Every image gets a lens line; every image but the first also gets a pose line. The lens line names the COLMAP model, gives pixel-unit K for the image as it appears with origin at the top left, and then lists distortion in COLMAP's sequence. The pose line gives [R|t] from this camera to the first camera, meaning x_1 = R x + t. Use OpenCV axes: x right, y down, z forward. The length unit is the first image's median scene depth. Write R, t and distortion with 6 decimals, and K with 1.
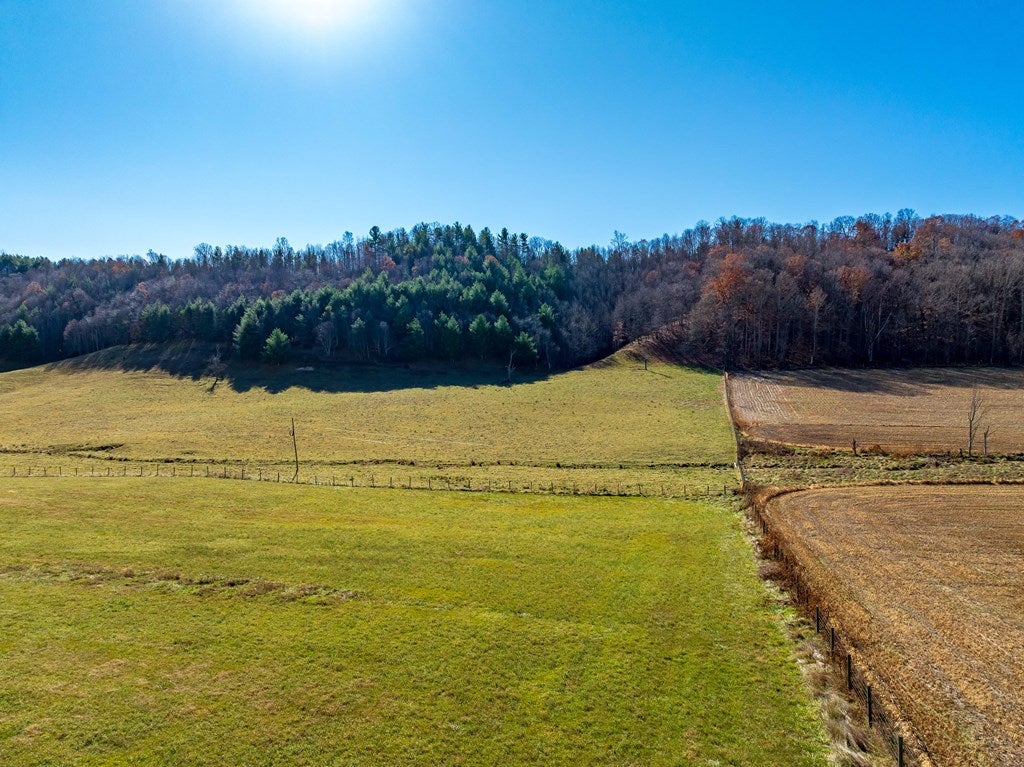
lens RADIAL K [[732.9, 0, 512.0], [0, 732.9, 383.5], [0, 0, 1]] dist [-0.015913, 0.012363]
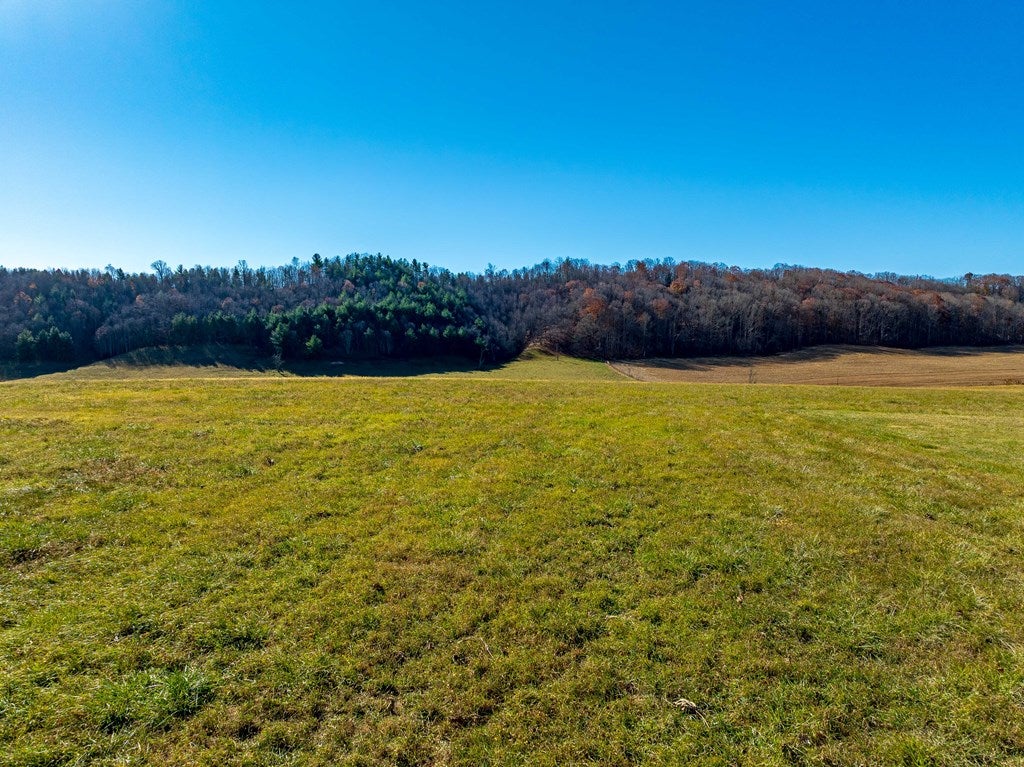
lens RADIAL K [[732.9, 0, 512.0], [0, 732.9, 383.5], [0, 0, 1]] dist [-0.015913, 0.012363]
pose [[0.933743, -0.023319, 0.357183, -0.346206], [0.020743, 0.999724, 0.011041, 0.009308], [-0.357342, -0.002900, 0.933969, -0.355503]]
